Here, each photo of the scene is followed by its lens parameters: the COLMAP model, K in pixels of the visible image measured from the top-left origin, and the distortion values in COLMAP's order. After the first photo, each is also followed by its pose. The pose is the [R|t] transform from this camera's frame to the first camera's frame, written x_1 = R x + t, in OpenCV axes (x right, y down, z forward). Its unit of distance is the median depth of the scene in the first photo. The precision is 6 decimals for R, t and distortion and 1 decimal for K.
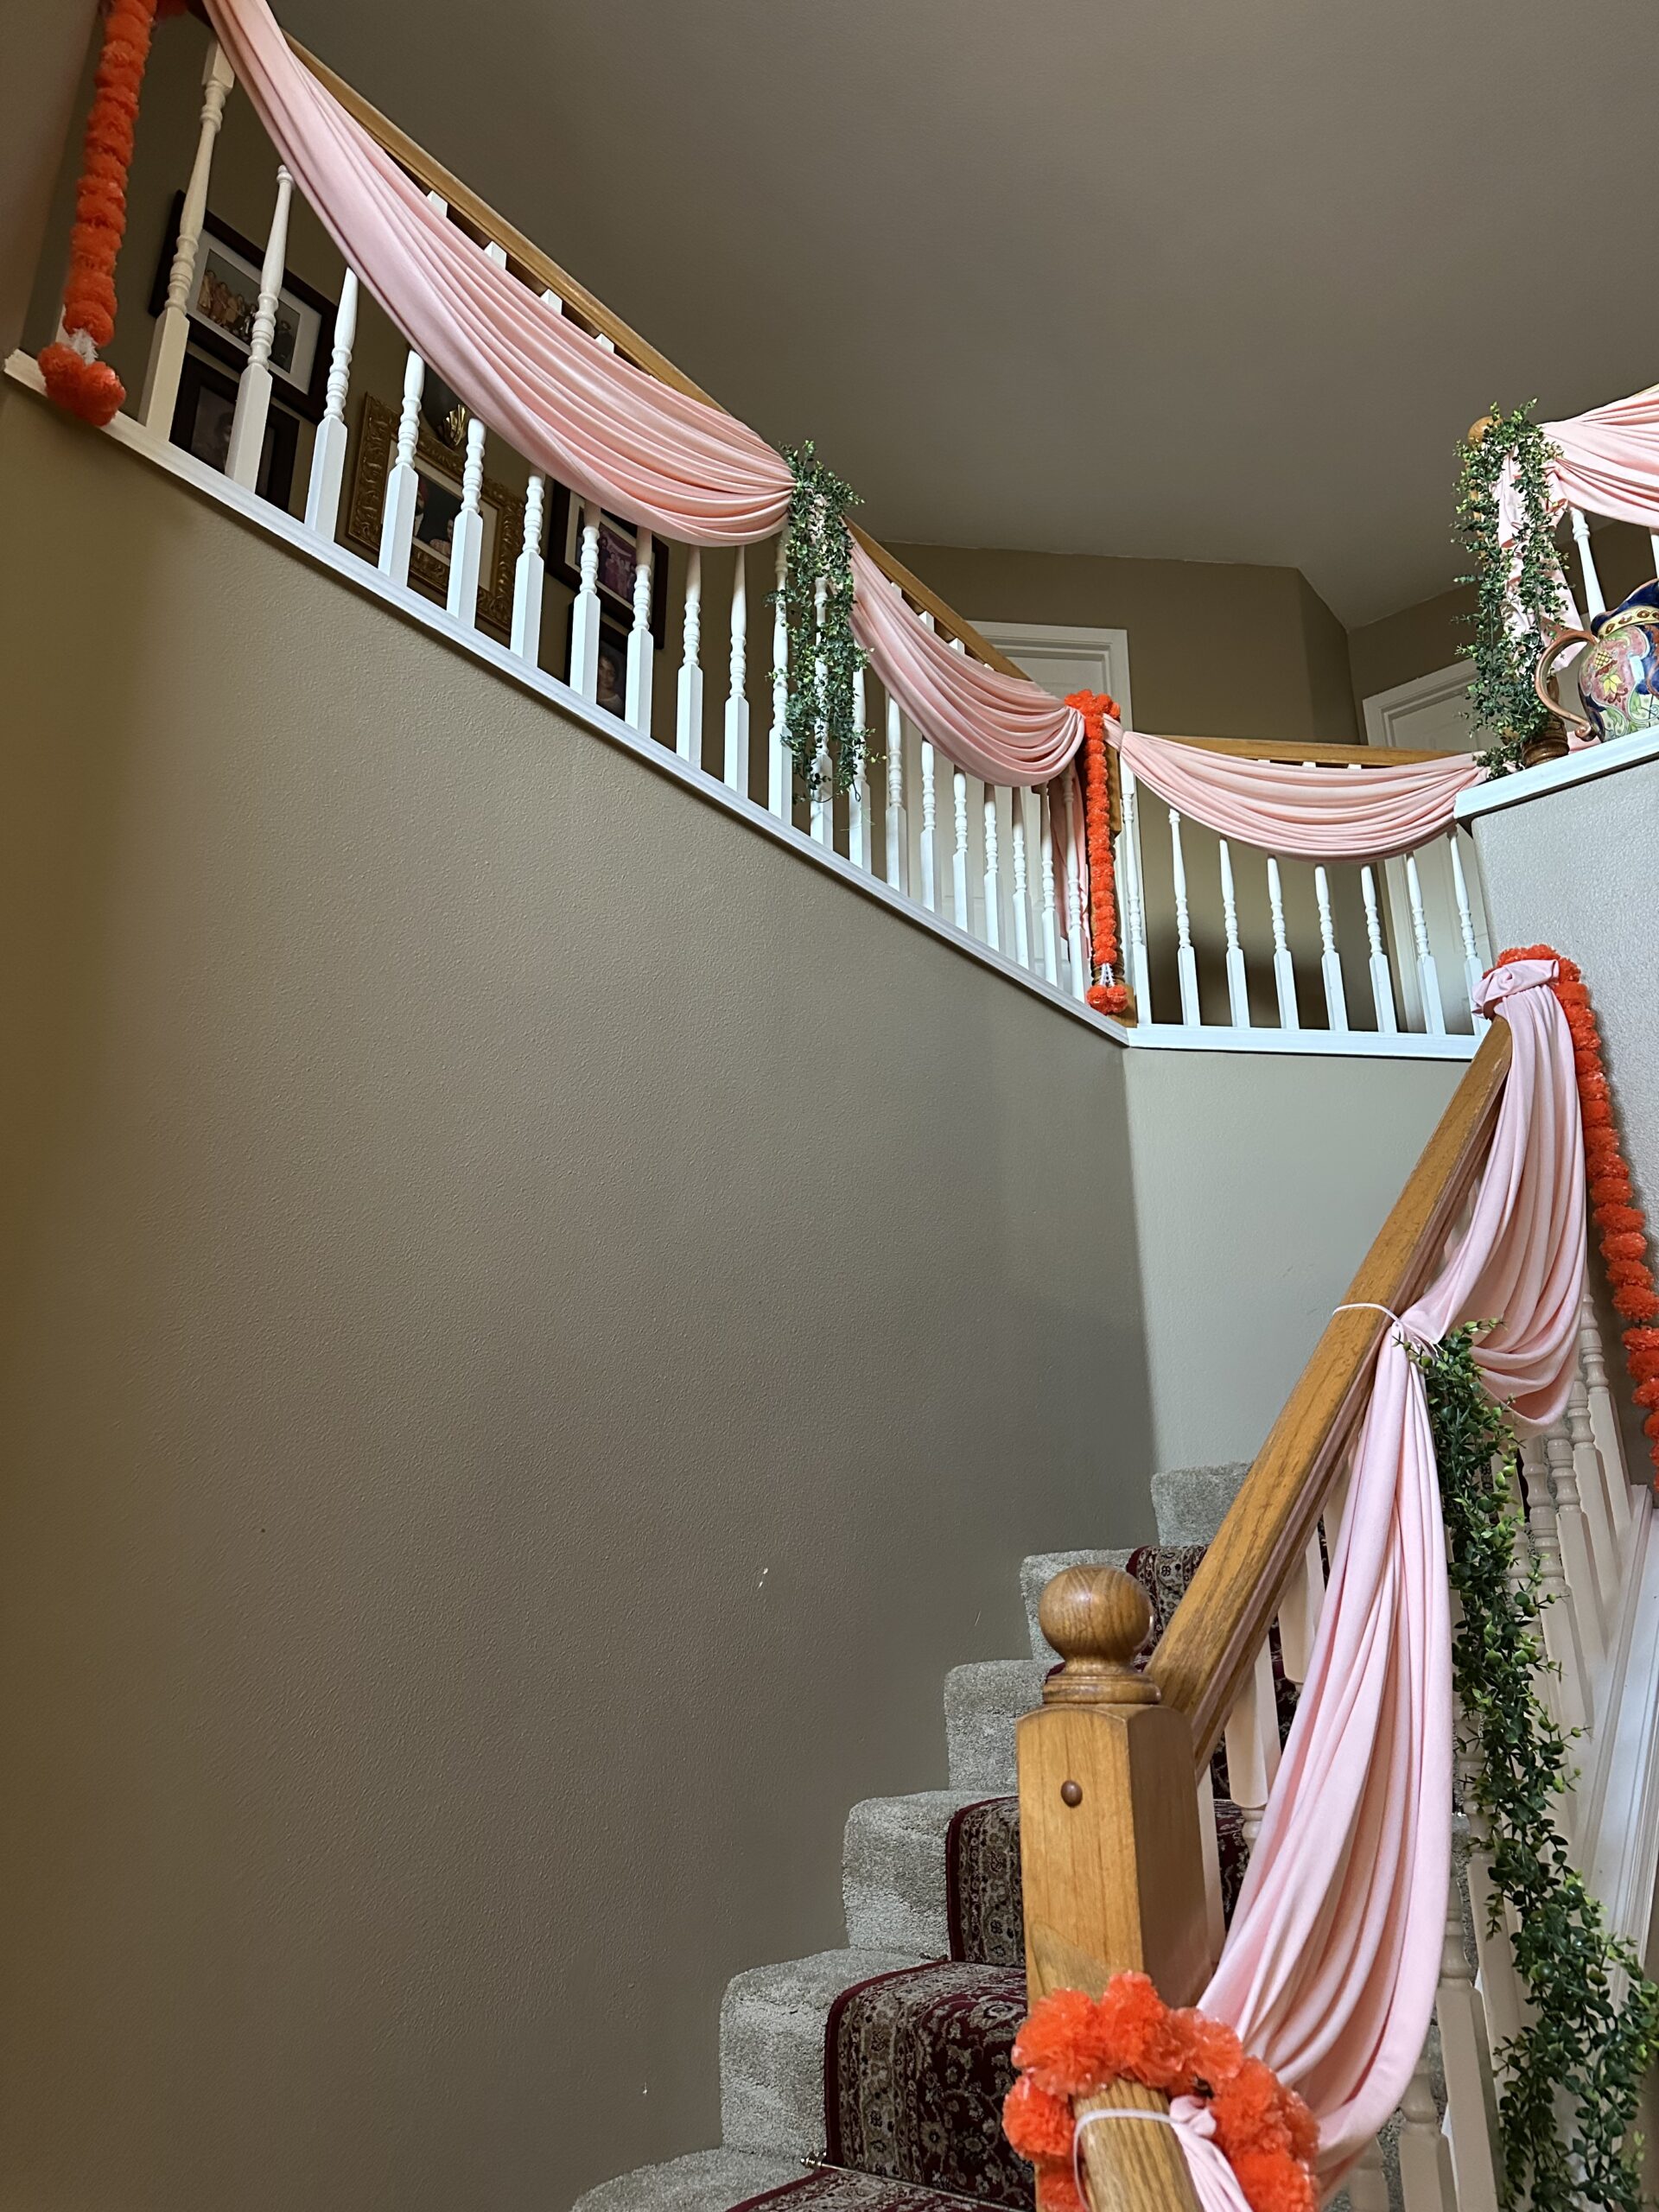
lens RADIAL K [[1536.6, 0, 822.0], [0, 1536.6, 1116.6], [0, 0, 1]] dist [0.048088, -0.070766]
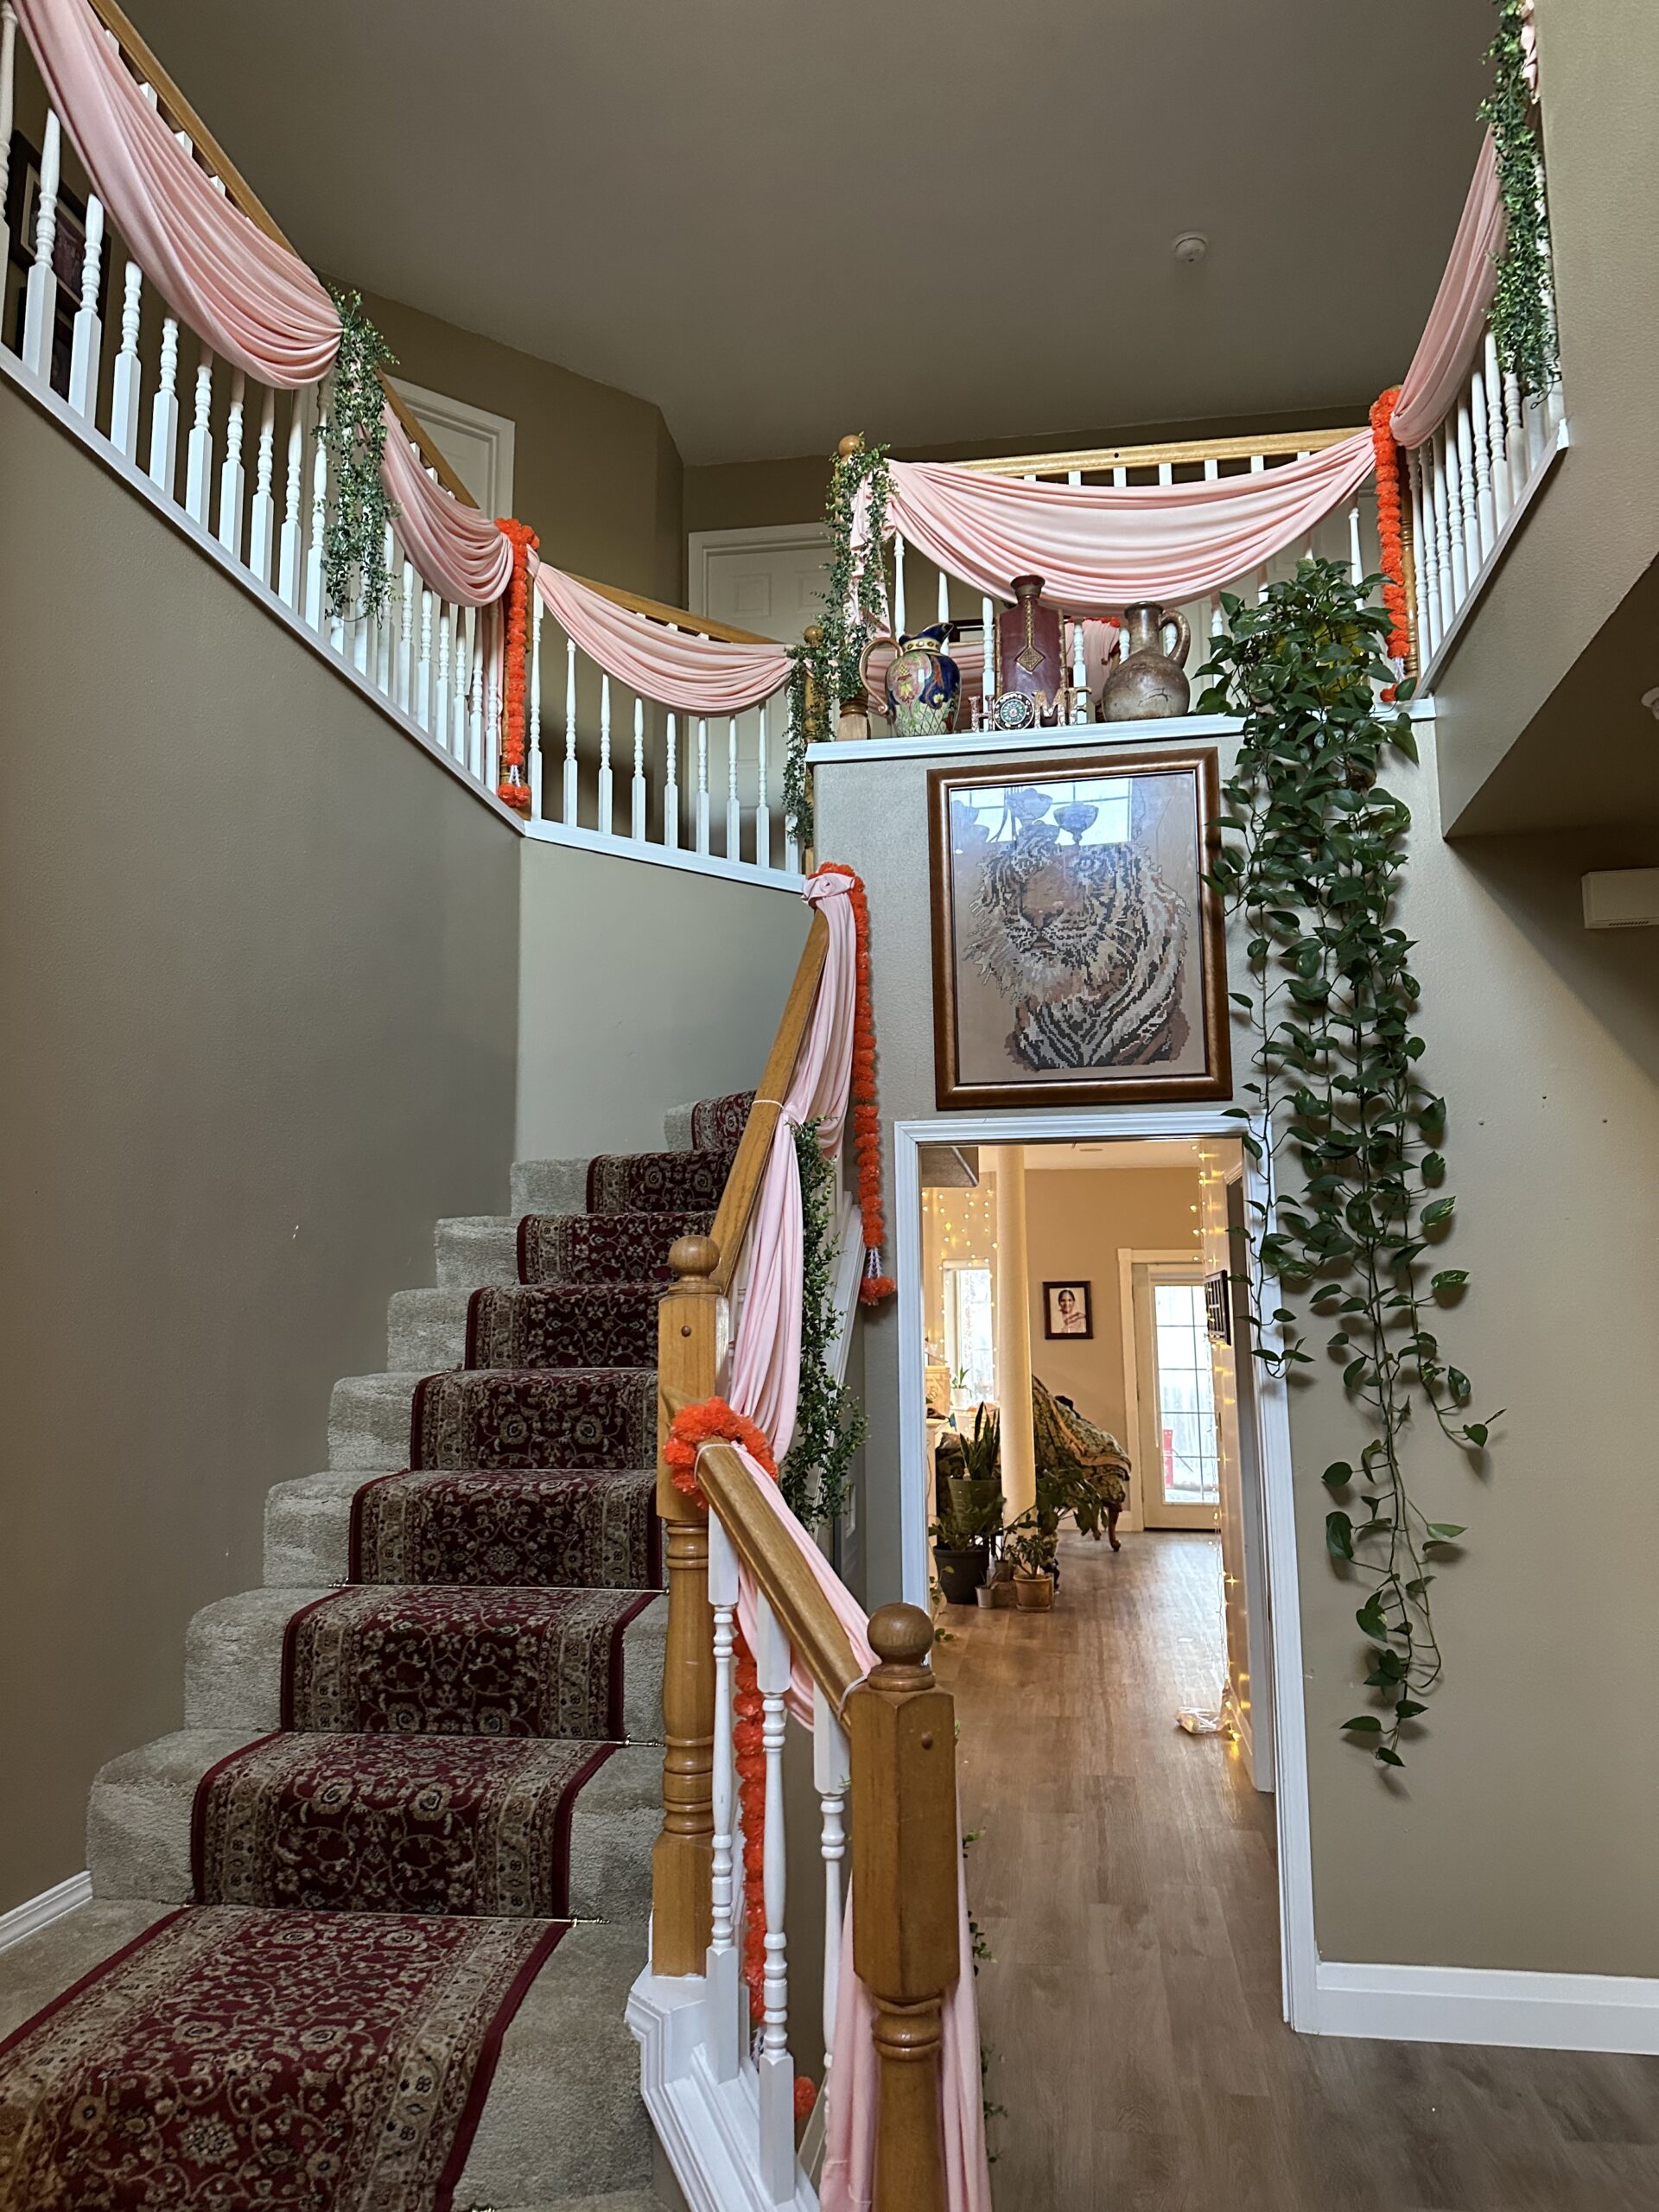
lens RADIAL K [[1536.6, 0, 822.0], [0, 1536.6, 1116.6], [0, 0, 1]] dist [0.048088, -0.070766]
pose [[0.855299, 0.063390, 0.514242, -0.296727], [-0.173797, 0.970088, 0.169482, -0.101208], [-0.488117, -0.234332, 0.840732, -0.321127]]
